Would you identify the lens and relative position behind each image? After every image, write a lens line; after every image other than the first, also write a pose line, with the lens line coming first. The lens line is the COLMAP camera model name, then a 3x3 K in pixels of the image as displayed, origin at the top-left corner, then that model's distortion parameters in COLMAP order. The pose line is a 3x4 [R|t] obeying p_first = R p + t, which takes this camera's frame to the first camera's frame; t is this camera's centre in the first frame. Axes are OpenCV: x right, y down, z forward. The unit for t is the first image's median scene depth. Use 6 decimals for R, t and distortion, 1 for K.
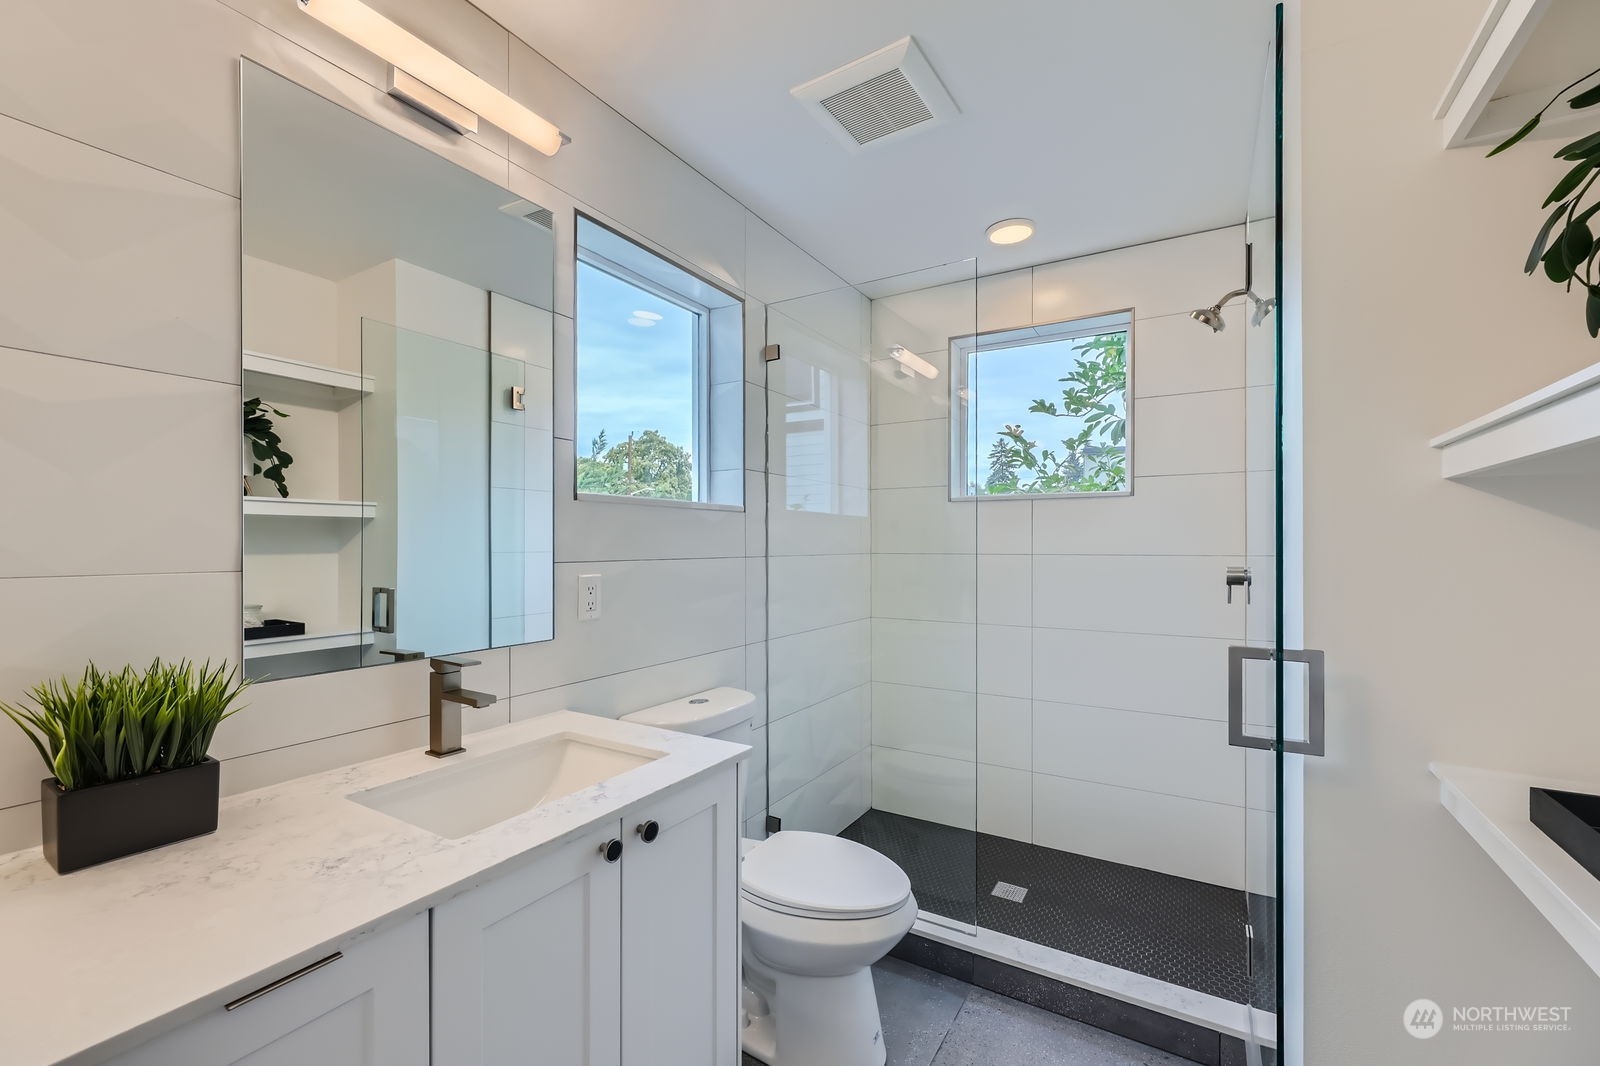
lens RADIAL K [[655.4, 0, 797.3], [0, 655.4, 547.0], [0, 0, 1]] dist [0.000502, -0.000136]
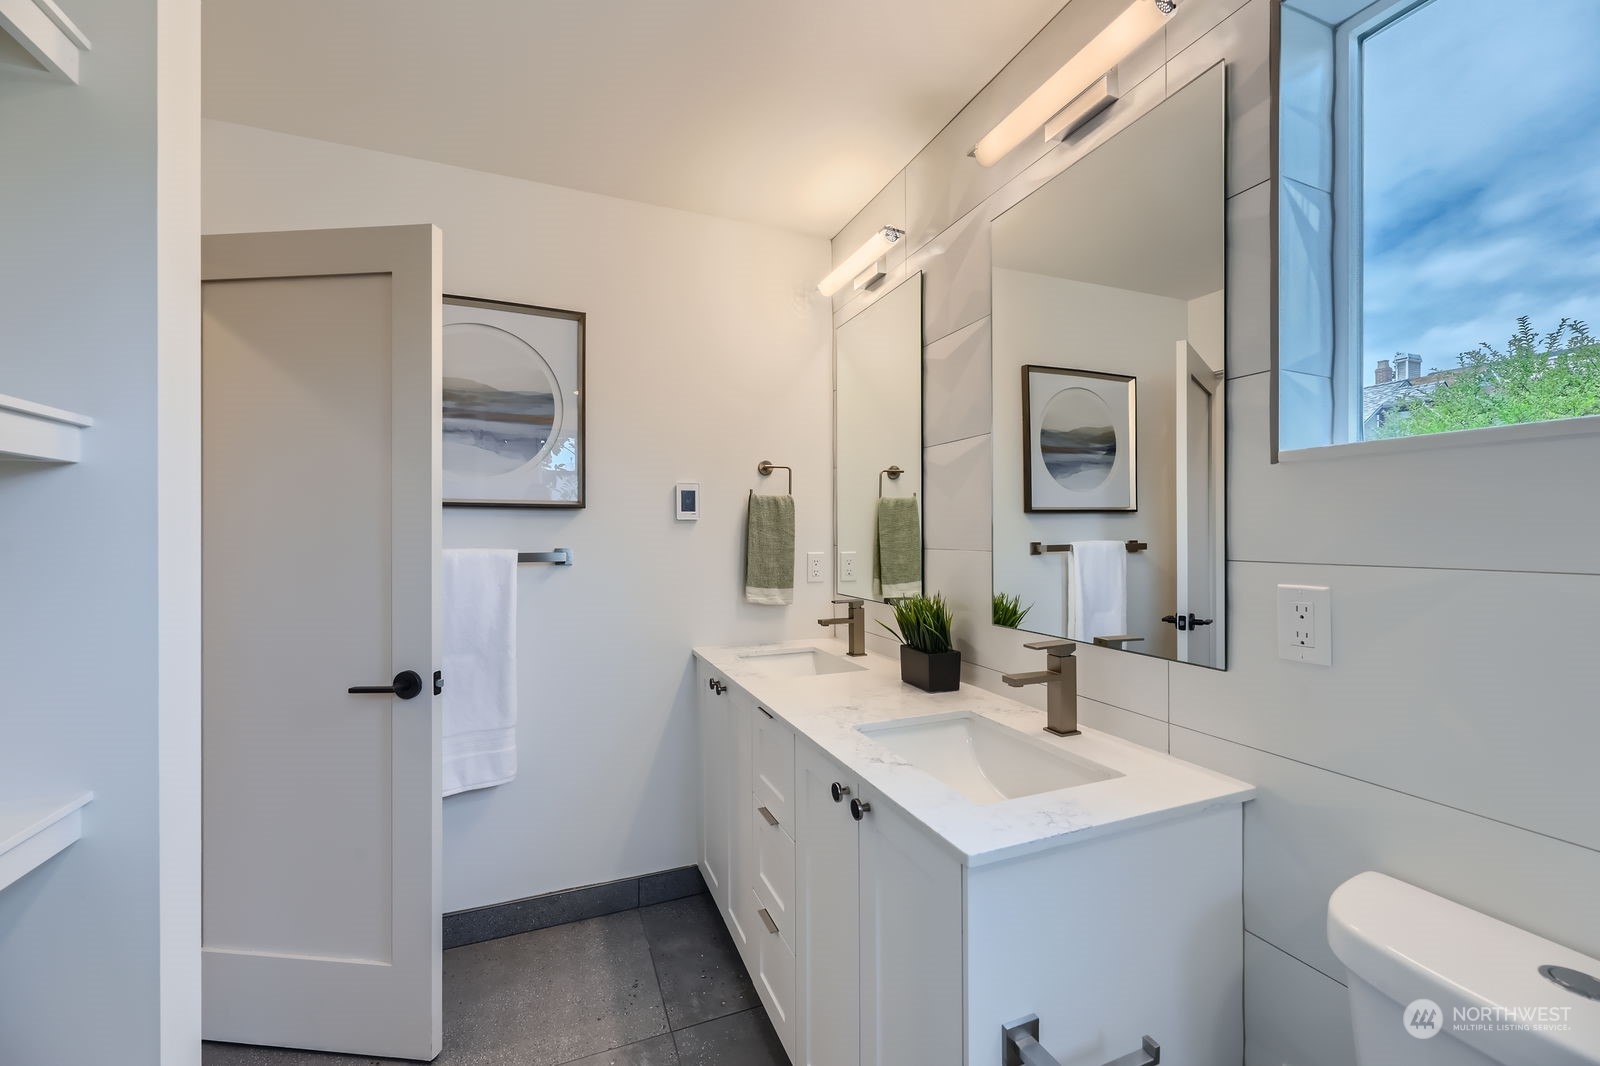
lens RADIAL K [[650.1, 0, 800.0], [0, 650.1, 533.0], [0, 0, 1]] dist [0.000833, 0.000022]
pose [[-0.597413, 0.003966, -0.801924, 0.458002], [0.002314, 0.999992, 0.003222, -0.008433], [0.801930, 0.000069, -0.597418, 1.068652]]
